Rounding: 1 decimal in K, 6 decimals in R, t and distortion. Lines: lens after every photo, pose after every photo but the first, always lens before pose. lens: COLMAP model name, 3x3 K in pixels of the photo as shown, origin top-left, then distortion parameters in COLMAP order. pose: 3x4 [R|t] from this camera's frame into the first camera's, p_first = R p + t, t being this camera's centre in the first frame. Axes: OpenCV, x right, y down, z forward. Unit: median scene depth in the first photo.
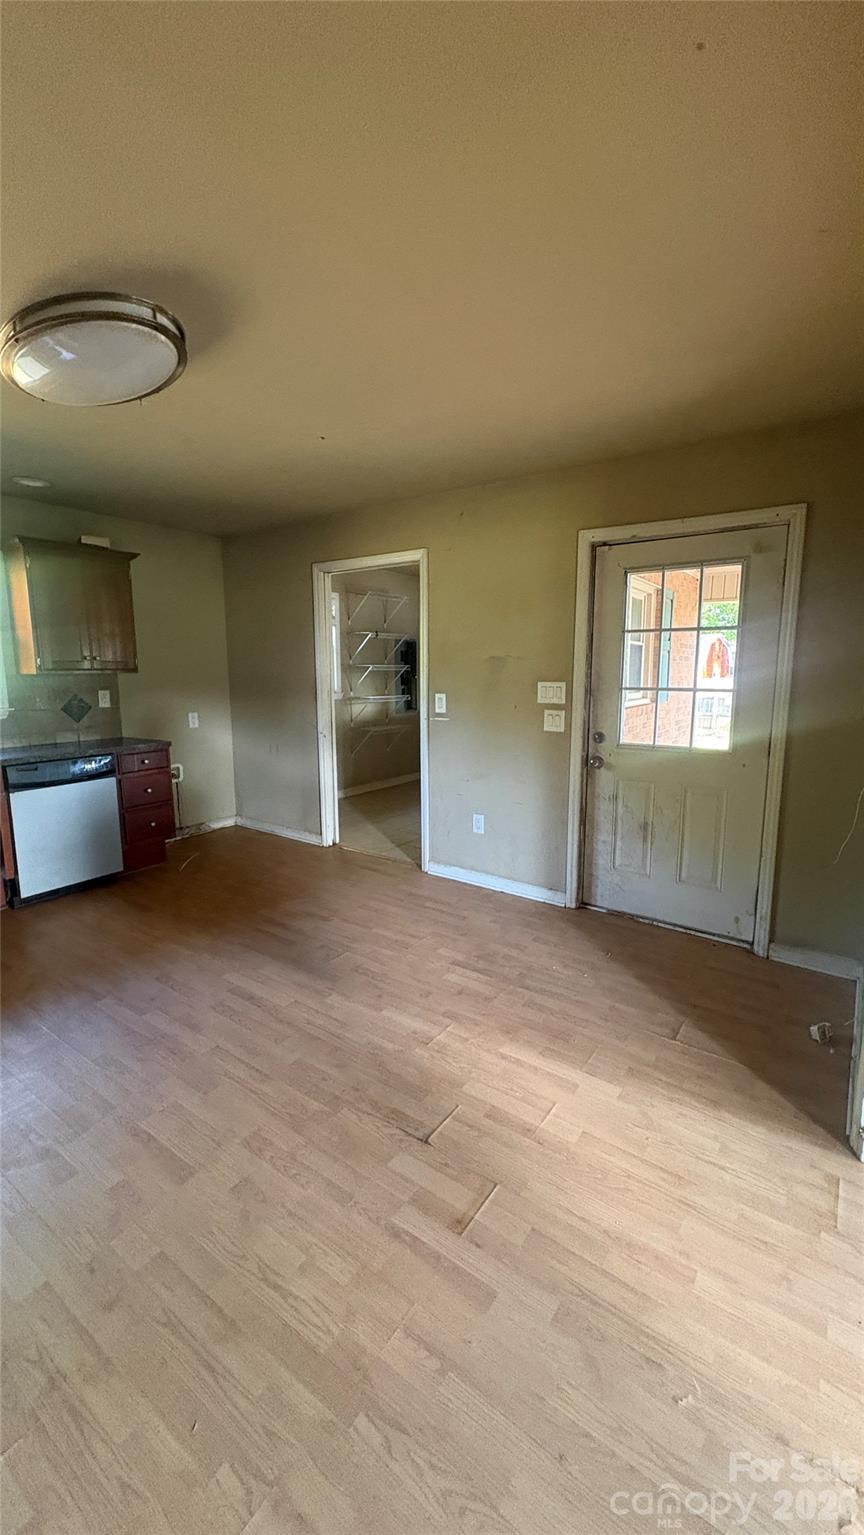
lens RADIAL K [[608.5, 0, 433.3], [0, 608.5, 765.9], [0, 0, 1]] dist [0.000860, -0.000023]
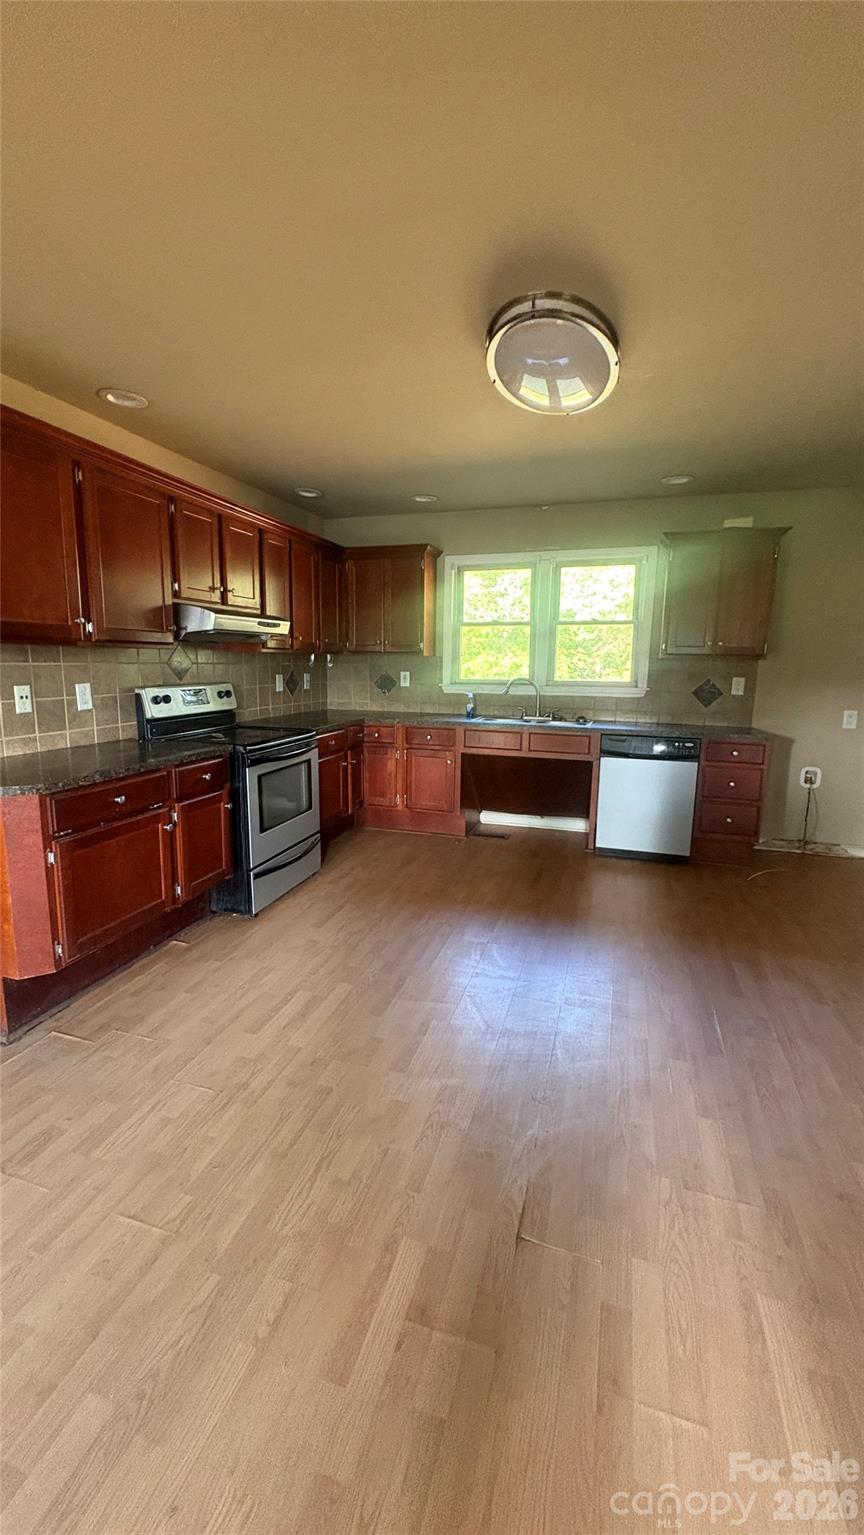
lens RADIAL K [[608.5, 0, 433.3], [0, 608.5, 765.9], [0, 0, 1]] dist [0.000860, -0.000023]
pose [[0.309049, 0.175383, -0.934735, 0.374783], [-0.169436, 0.977279, 0.127345, -0.040900], [0.935831, 0.119022, 0.331743, 0.359900]]
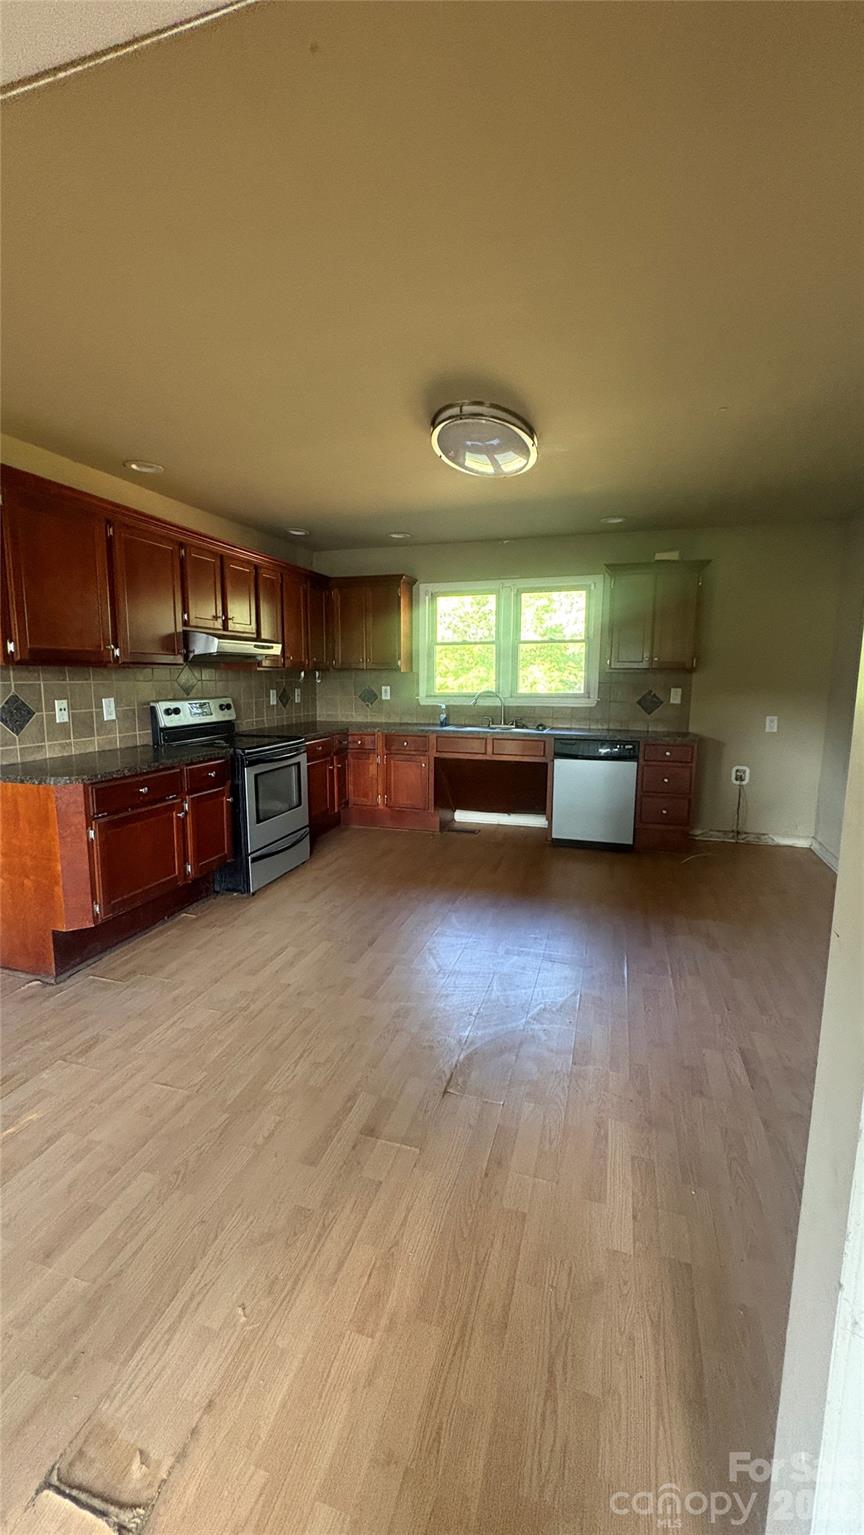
lens RADIAL K [[608.5, 0, 433.3], [0, 608.5, 765.9], [0, 0, 1]] dist [0.000860, -0.000023]
pose [[0.316544, 0.149257, -0.936762, 0.587819], [-0.159927, 0.981804, 0.102392, -0.042458], [0.934999, 0.117402, 0.334654, 0.349942]]
